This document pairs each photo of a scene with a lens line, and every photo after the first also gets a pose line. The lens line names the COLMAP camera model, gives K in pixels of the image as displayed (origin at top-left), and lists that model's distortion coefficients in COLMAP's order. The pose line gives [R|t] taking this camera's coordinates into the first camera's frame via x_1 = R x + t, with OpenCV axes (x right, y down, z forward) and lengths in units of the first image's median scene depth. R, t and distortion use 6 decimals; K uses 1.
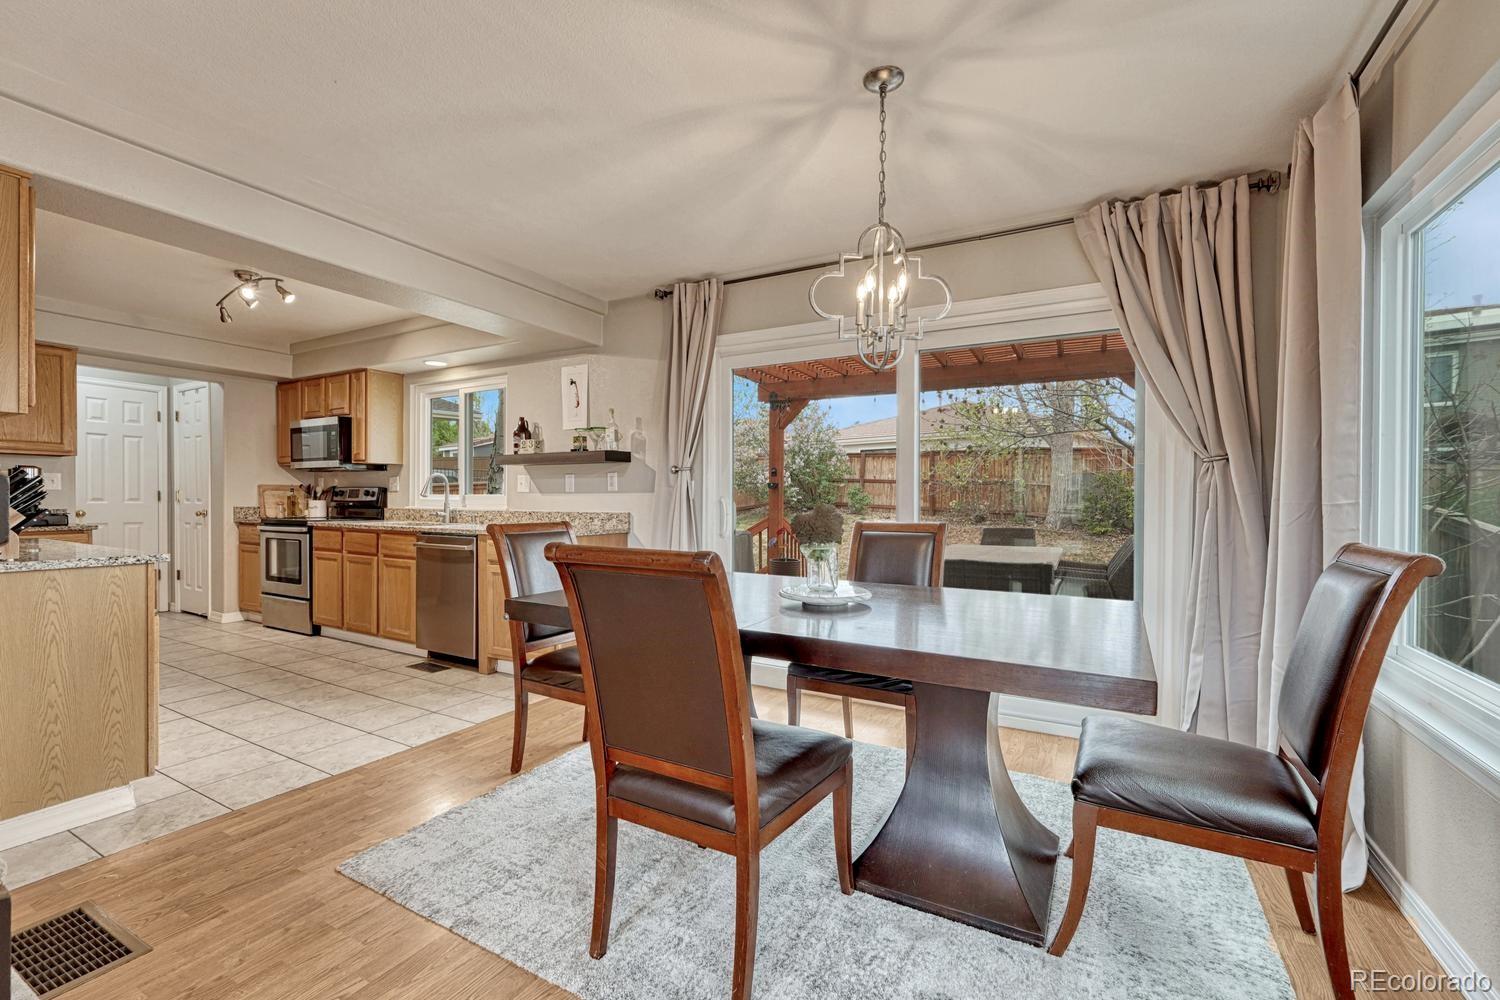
lens RADIAL K [[613.0, 0, 742.8], [0, 613.0, 502.6], [0, 0, 1]] dist [-0.001941, -0.000422]
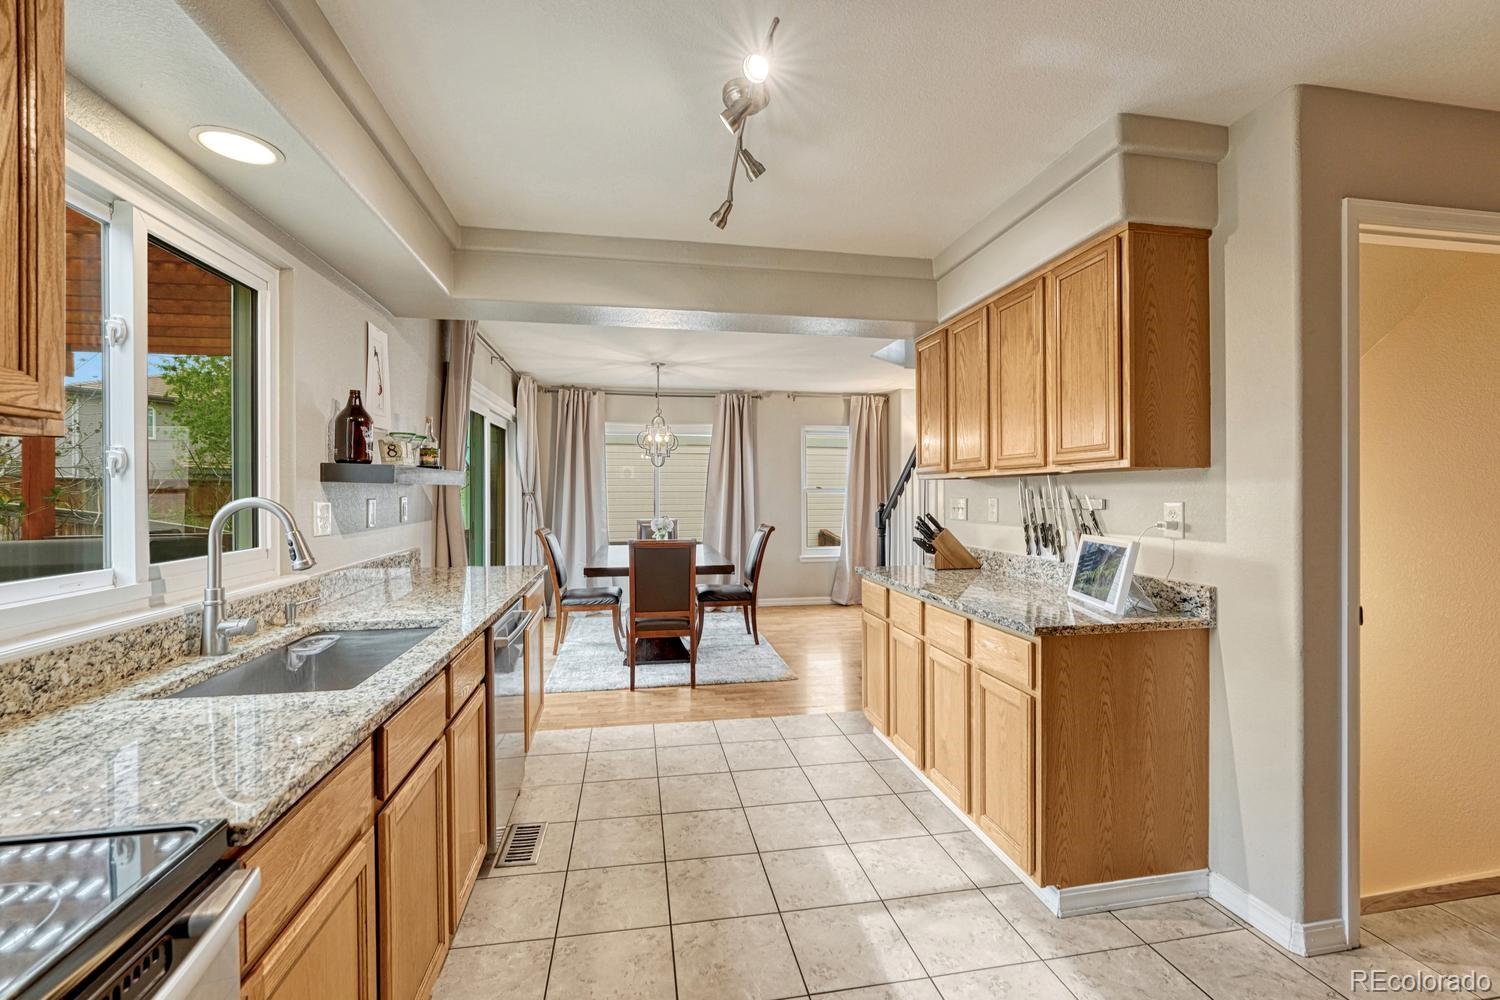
lens RADIAL K [[613.0, 0, 749.6], [0, 613.0, 493.4], [0, 0, 1]] dist [-0.001941, -0.000422]
pose [[-0.631758, -0.003298, 0.775159, -0.844702], [0.007384, 0.999920, 0.010272, -0.048721], [-0.775130, 0.012213, -0.631683, 0.931118]]
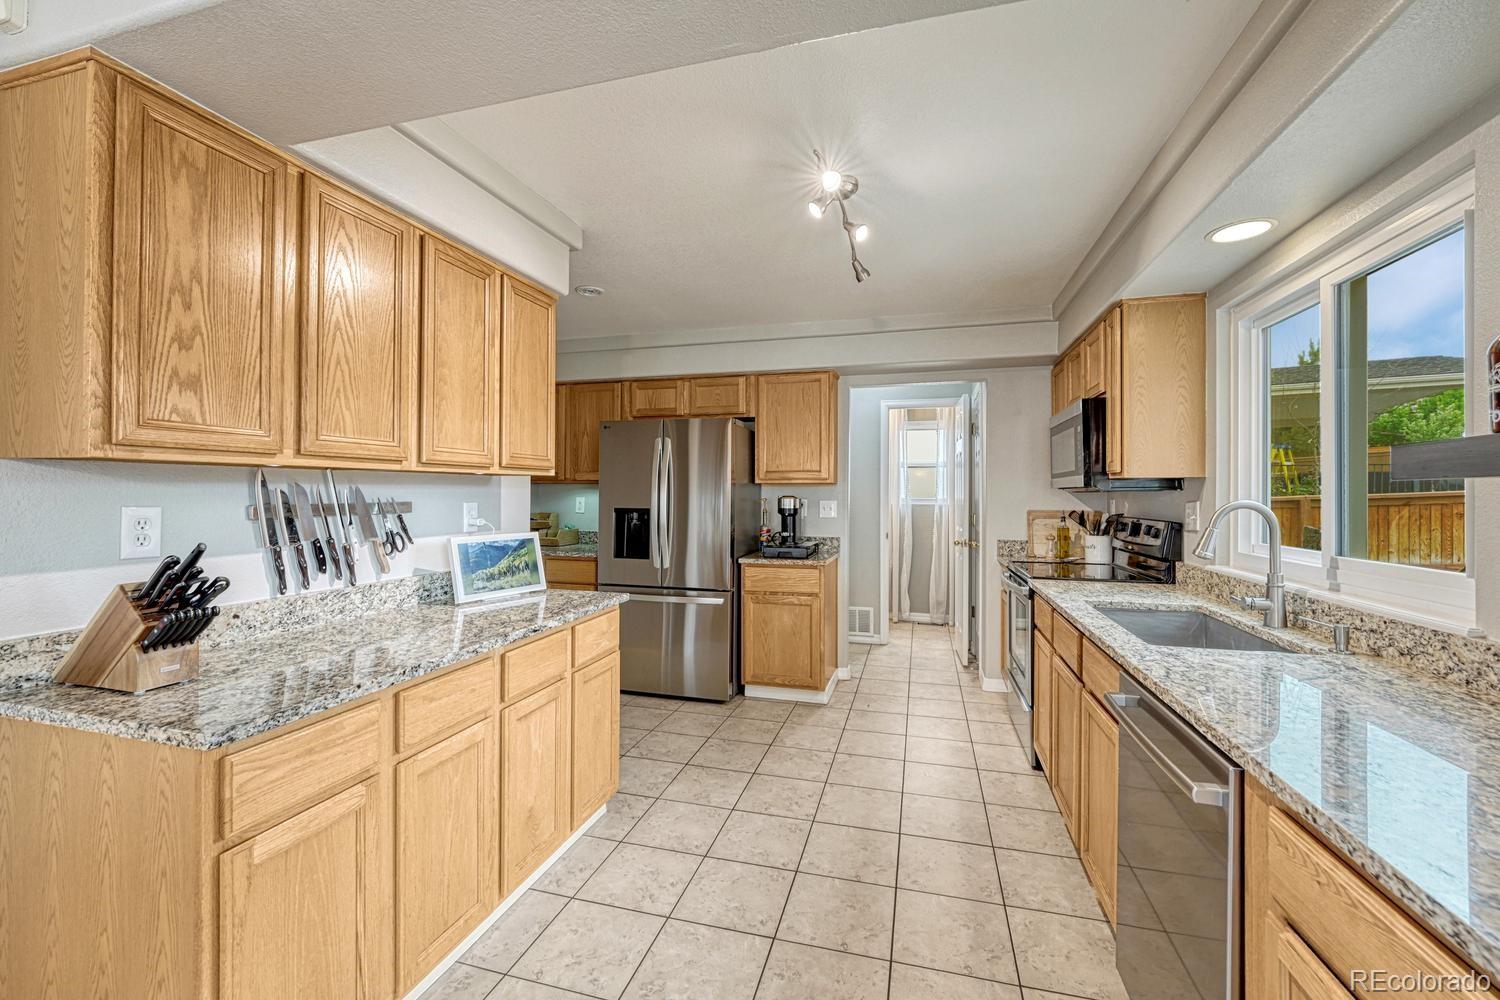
lens RADIAL K [[613.0, 0, 743.8], [0, 613.0, 489.3], [0, 0, 1]] dist [-0.001941, -0.000422]
pose [[0.228010, -0.011677, -0.973589, -0.169906], [-0.013049, 0.999802, -0.015048, -0.042671], [0.973571, 0.016135, 0.227812, 0.552770]]
